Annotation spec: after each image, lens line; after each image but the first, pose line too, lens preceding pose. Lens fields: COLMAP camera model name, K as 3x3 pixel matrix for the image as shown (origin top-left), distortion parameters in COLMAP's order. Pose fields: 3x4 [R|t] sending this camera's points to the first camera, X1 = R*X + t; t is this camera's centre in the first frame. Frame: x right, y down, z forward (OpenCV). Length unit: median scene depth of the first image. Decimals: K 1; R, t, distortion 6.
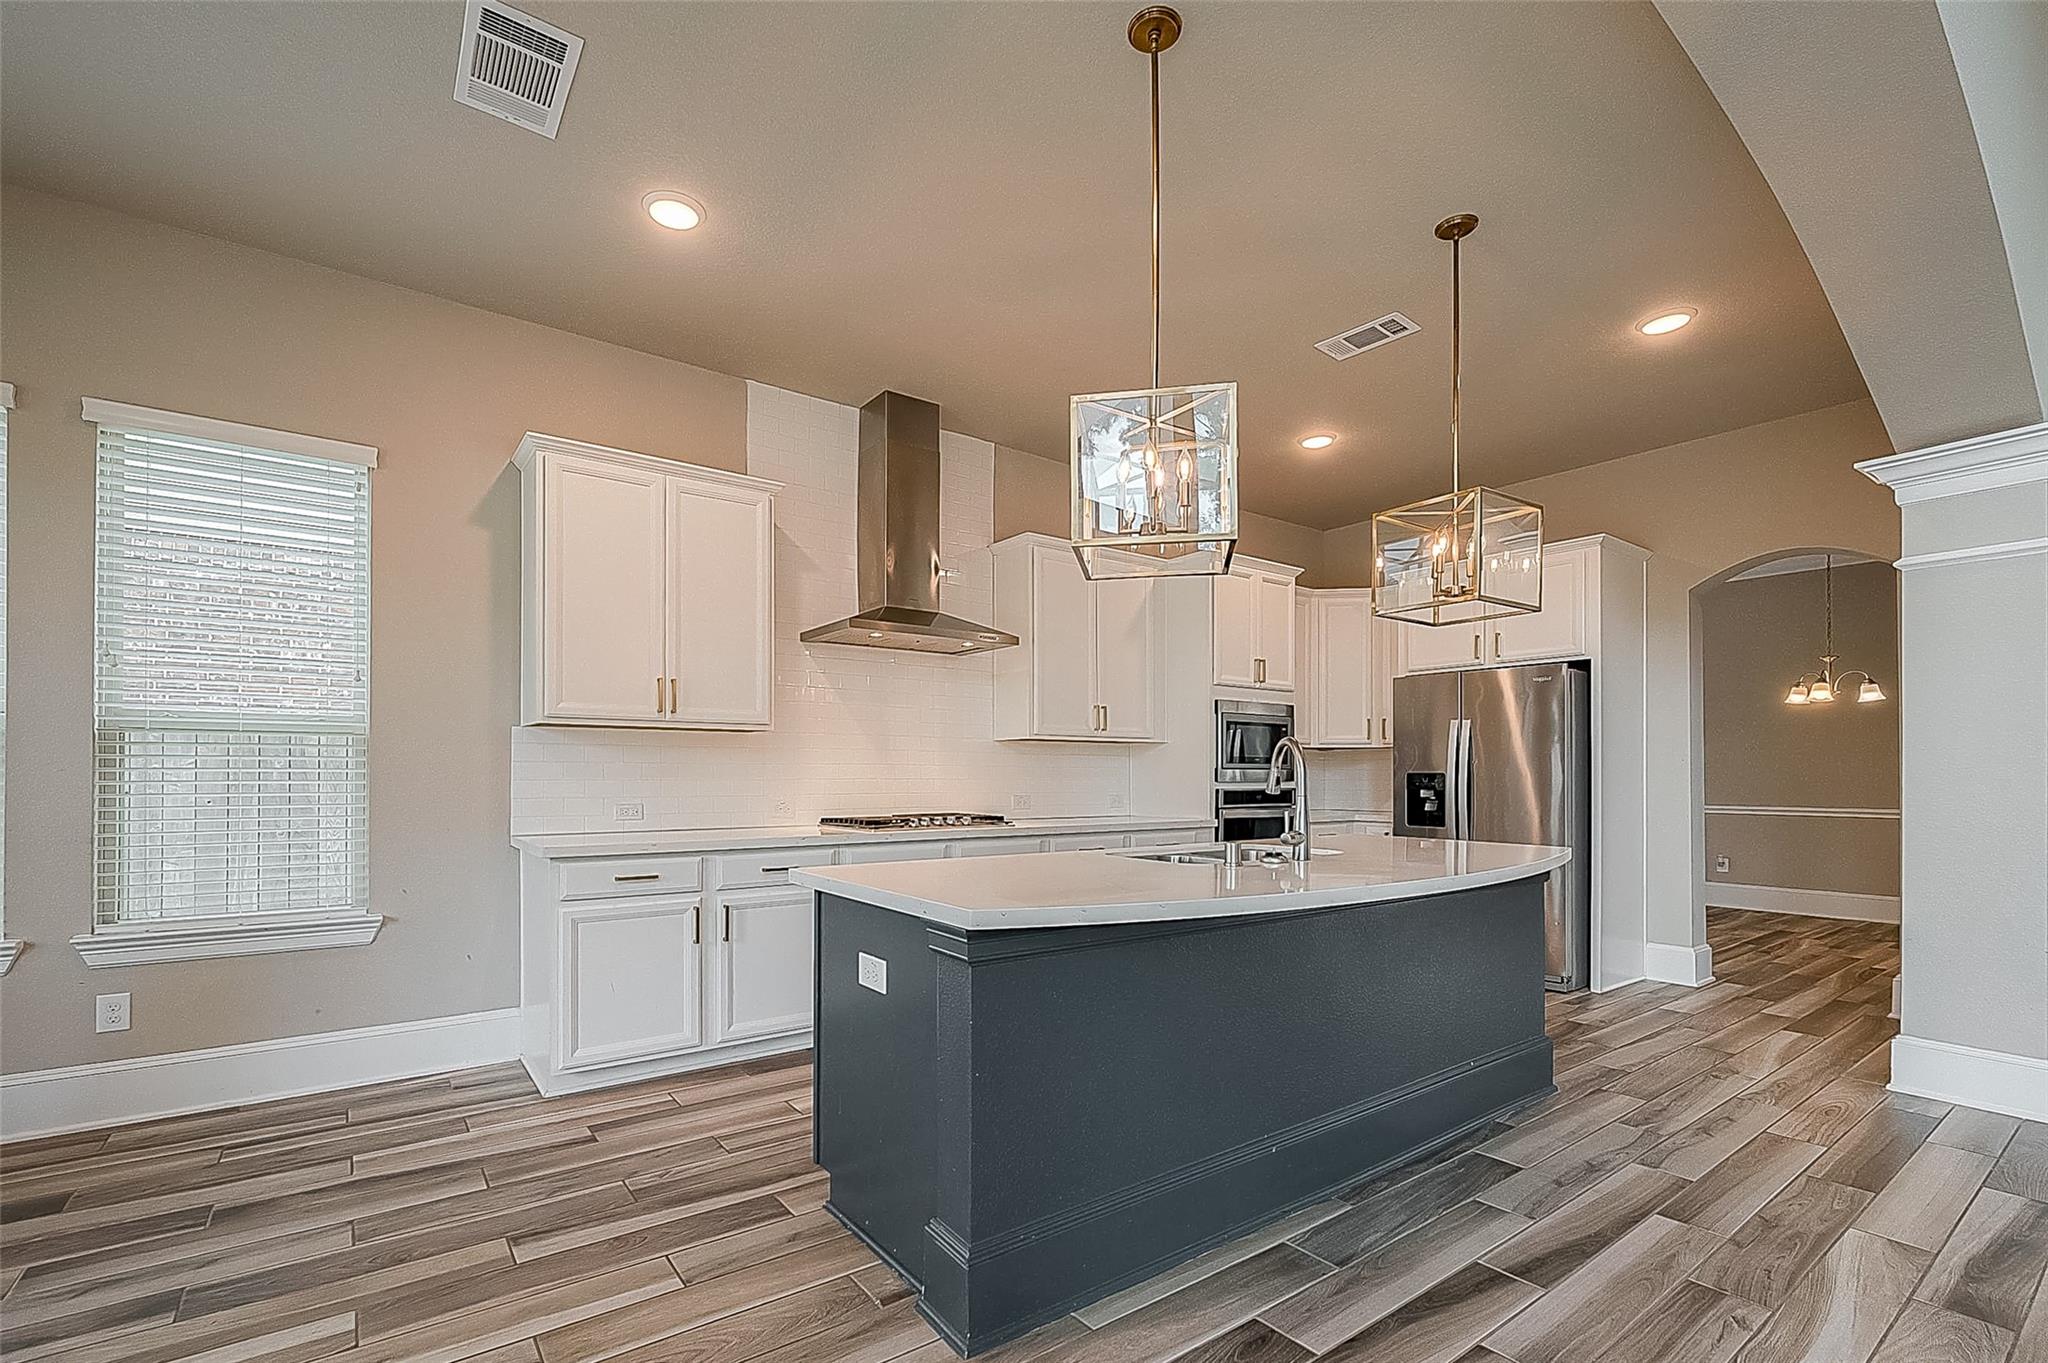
lens RADIAL K [[875.8, 0, 1044.1], [0, 875.8, 772.7], [0, 0, 1]] dist [-0.001161, -0.000037]
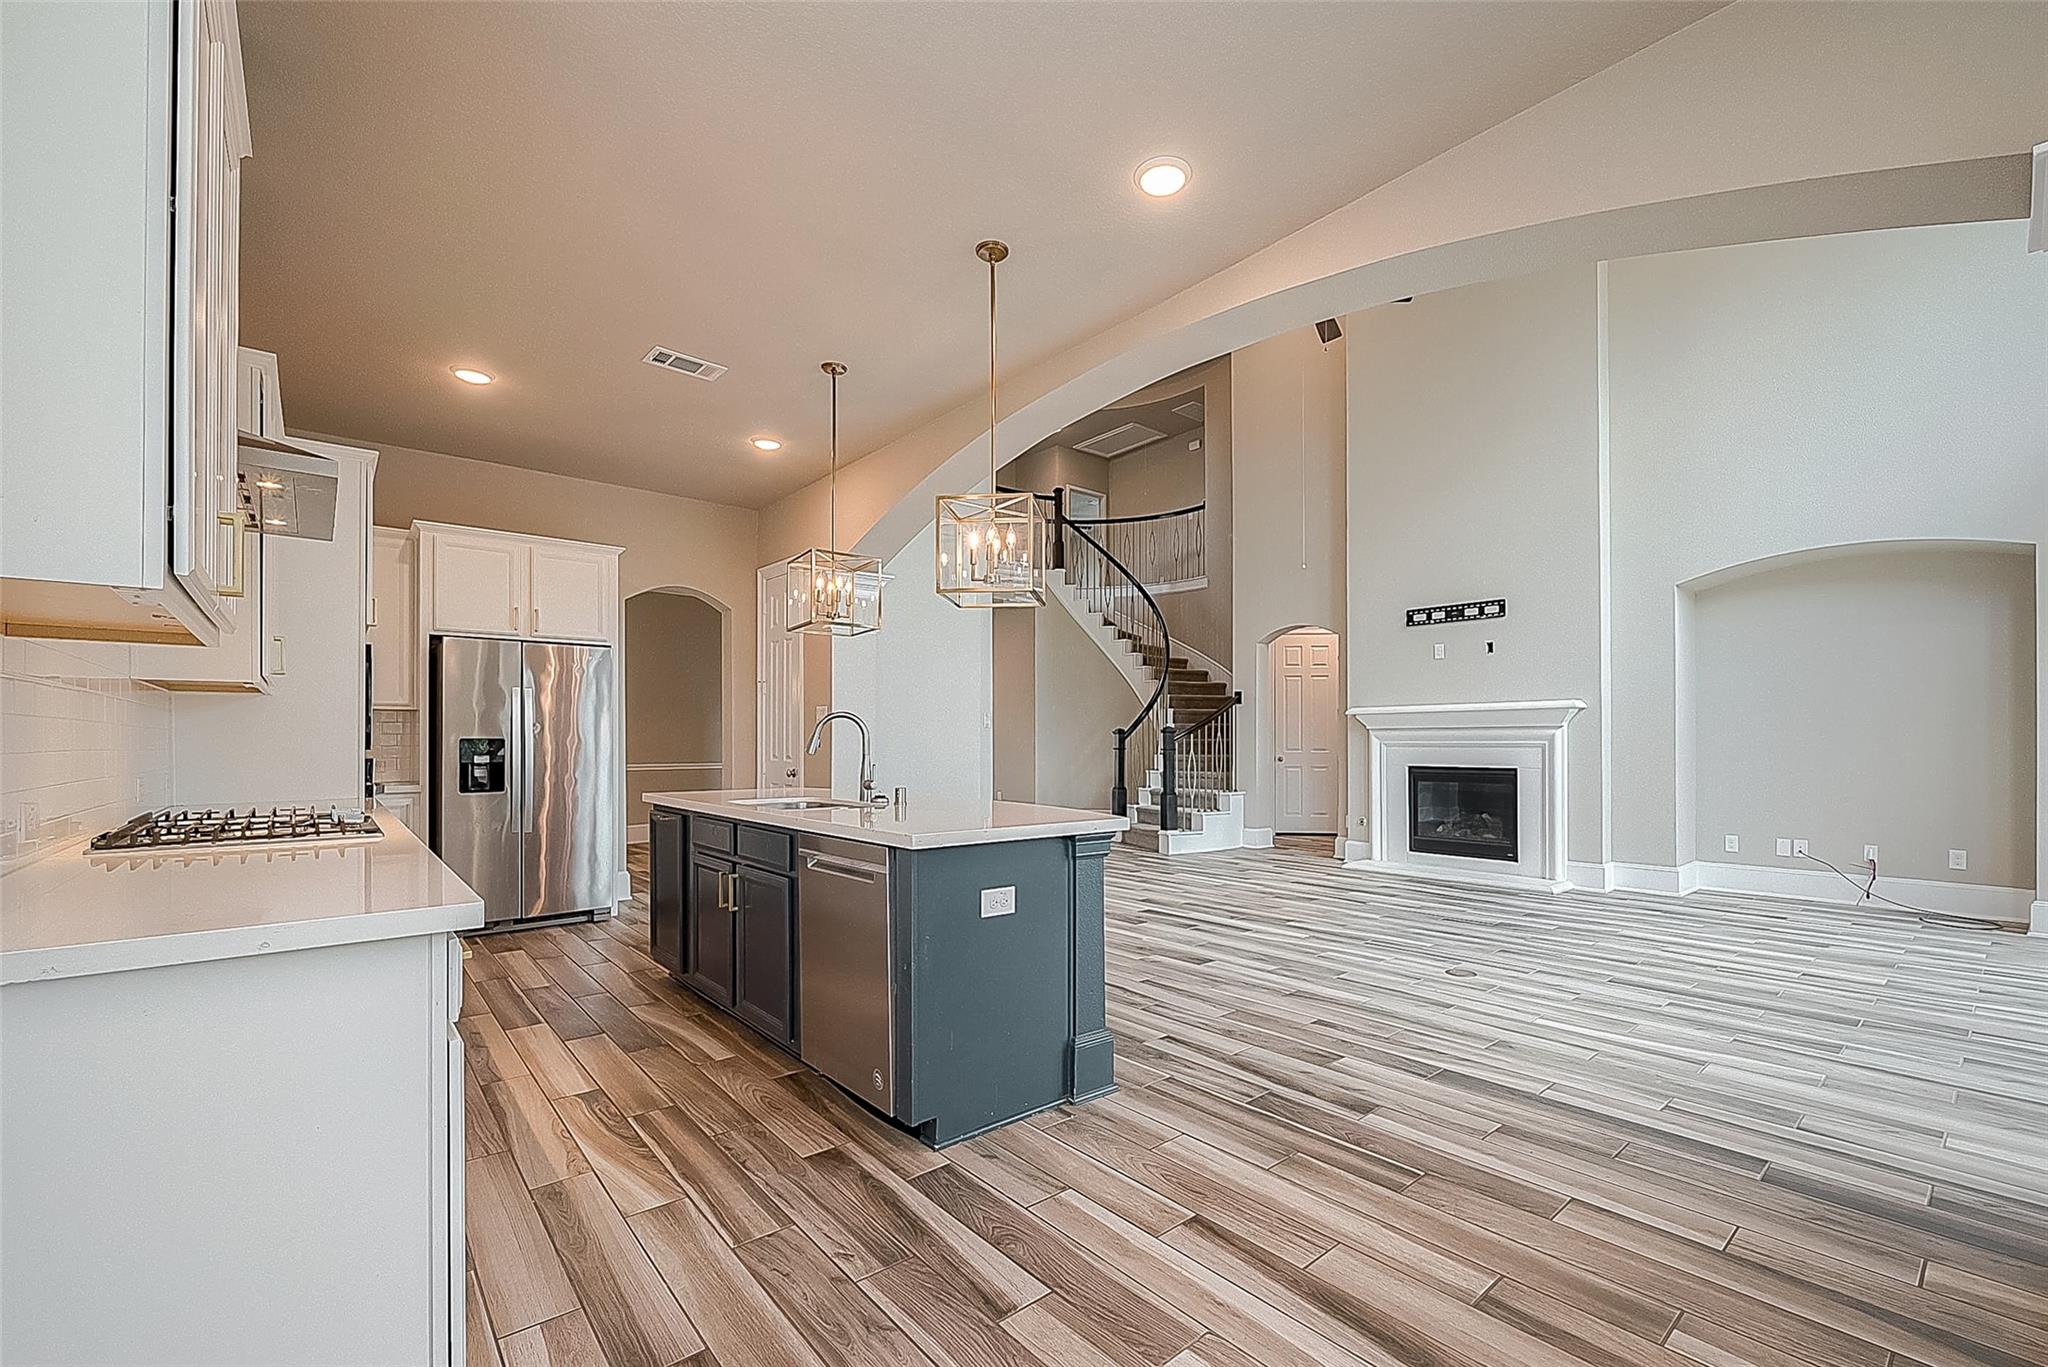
lens RADIAL K [[926.4, 0, 1059.8], [0, 926.4, 737.1], [0, 0, 1]] dist [-0.003136, -0.000889]
pose [[-0.041190, 0.005657, 0.999135, -0.822913], [-0.000566, 0.999984, -0.005685, 0.006782], [-0.999151, -0.000799, -0.041186, 0.549677]]
